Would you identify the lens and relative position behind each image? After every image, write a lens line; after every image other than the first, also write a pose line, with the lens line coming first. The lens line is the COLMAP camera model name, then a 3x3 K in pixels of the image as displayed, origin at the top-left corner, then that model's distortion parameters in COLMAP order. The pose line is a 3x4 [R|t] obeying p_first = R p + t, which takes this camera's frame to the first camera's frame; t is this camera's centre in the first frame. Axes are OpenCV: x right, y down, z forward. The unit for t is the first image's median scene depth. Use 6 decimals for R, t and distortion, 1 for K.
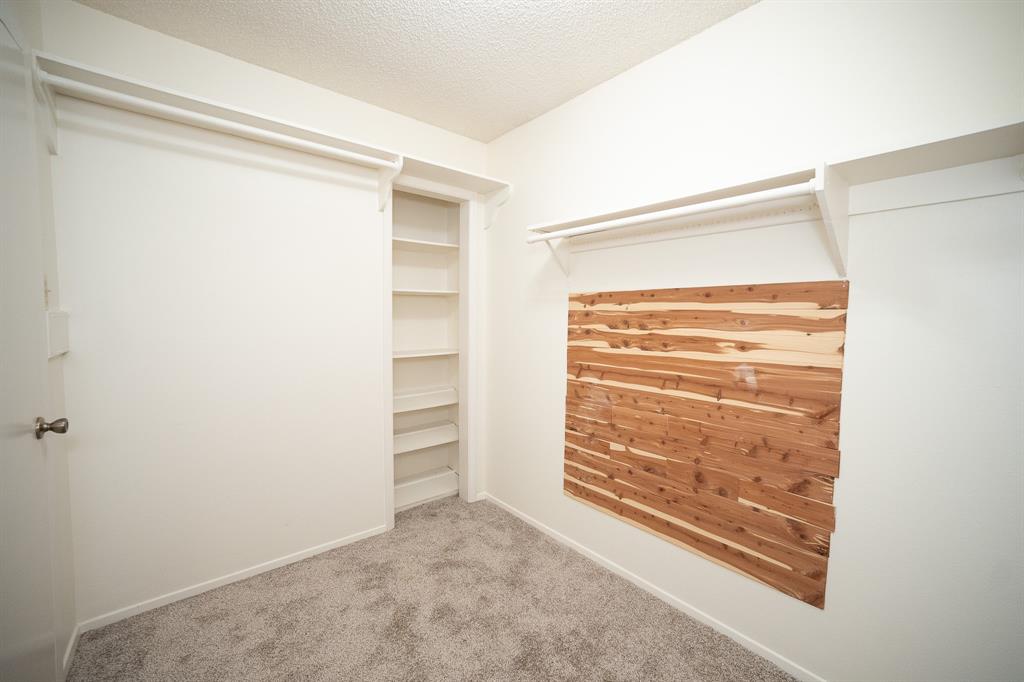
lens RADIAL K [[408.4, 0, 512.8], [0, 408.4, 342.6], [0, 0, 1]] dist [-0.002462, -0.000141]
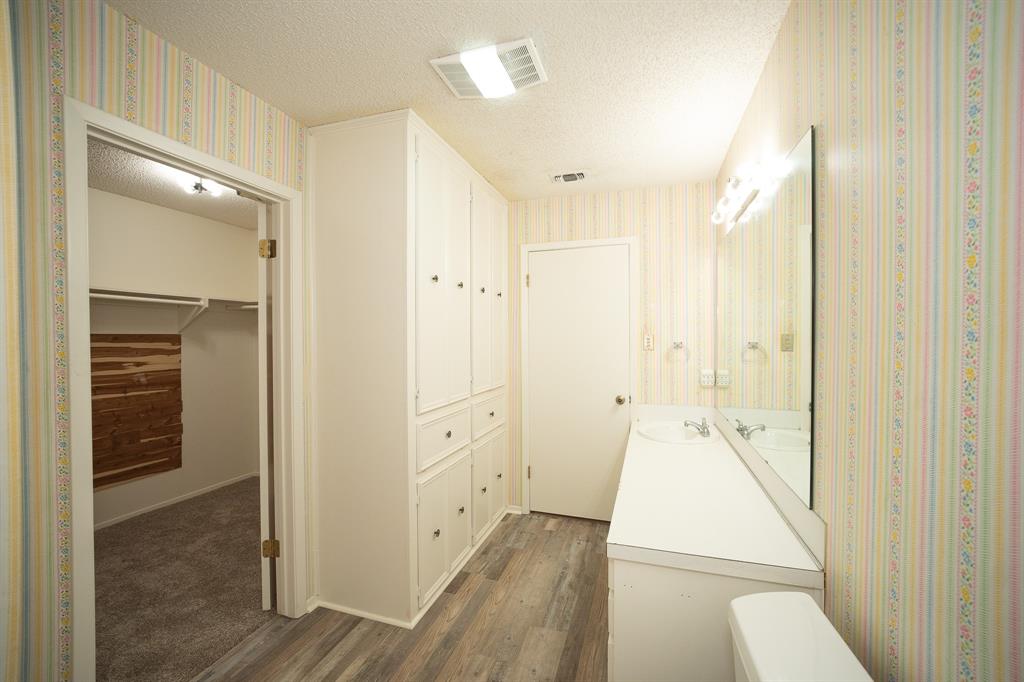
lens RADIAL K [[408.4, 0, 515.6], [0, 408.4, 340.2], [0, 0, 1]] dist [-0.002462, -0.000141]
pose [[-0.504717, -0.011654, 0.863206, -2.252843], [0.057788, 0.997210, 0.047252, -0.103153], [-0.861348, 0.073732, -0.502636, 0.417910]]
